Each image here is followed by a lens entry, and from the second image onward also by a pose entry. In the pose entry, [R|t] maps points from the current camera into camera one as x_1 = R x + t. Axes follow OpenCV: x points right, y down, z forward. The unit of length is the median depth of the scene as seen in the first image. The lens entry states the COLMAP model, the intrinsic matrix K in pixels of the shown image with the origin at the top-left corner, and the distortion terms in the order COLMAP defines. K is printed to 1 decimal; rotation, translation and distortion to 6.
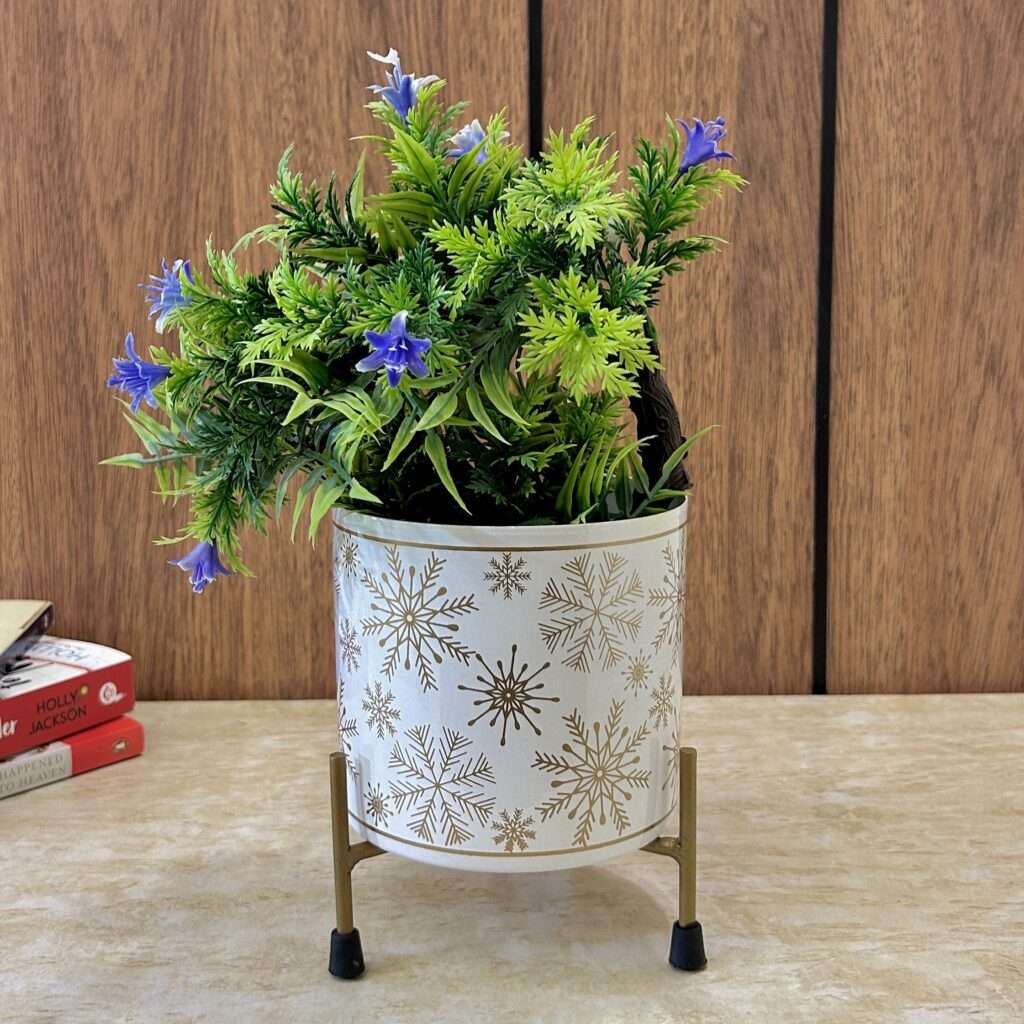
lens RADIAL K [[1430.1, 0, 487.1], [0, 1430.1, 403.6], [0, 0, 1]] dist [0.081869, -0.258770]
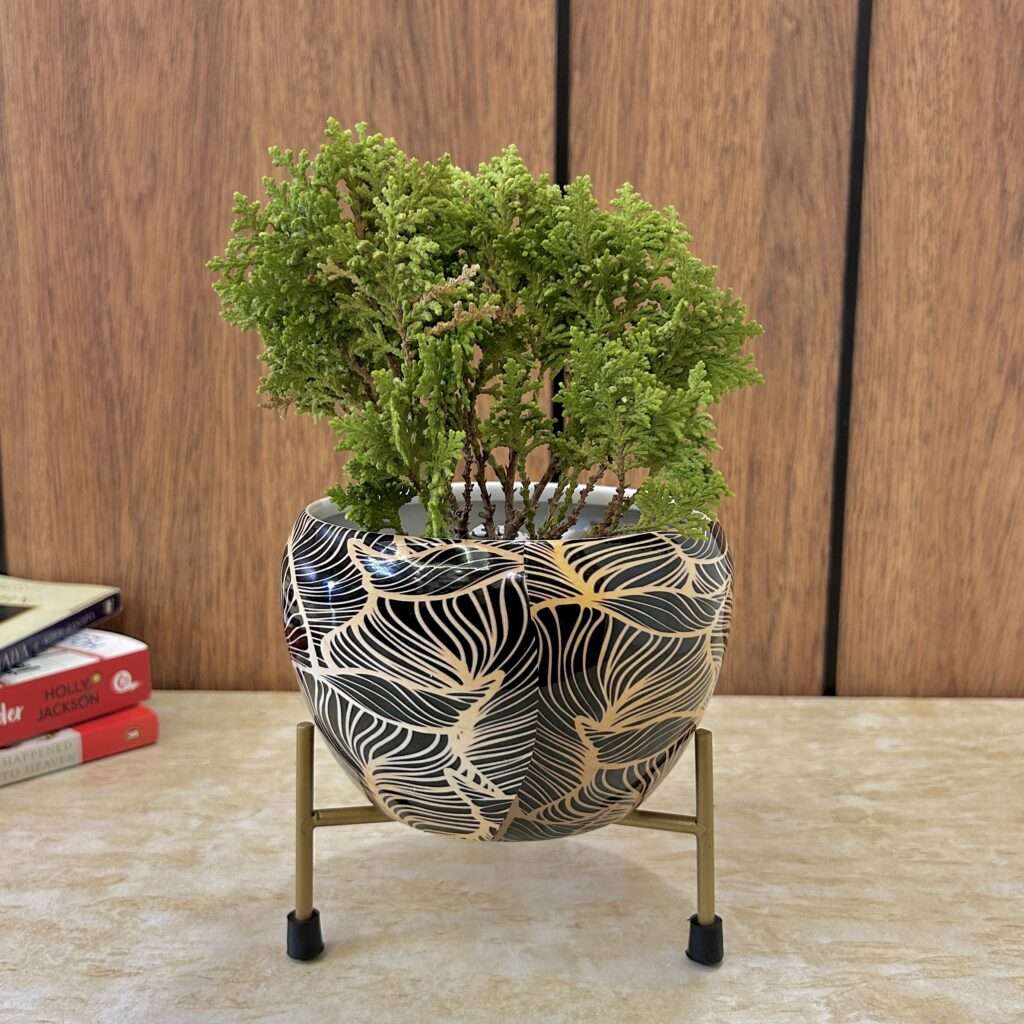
lens RADIAL K [[1165.7, 0, 515.6], [0, 1165.7, 524.6], [0, 0, 1]] dist [-0.000532, -0.032103]
pose [[0.999808, 0.017550, -0.008717, 0.013721], [-0.017012, 0.998150, 0.058376, 0.037043], [0.009725, -0.058217, 0.998257, 0.184750]]
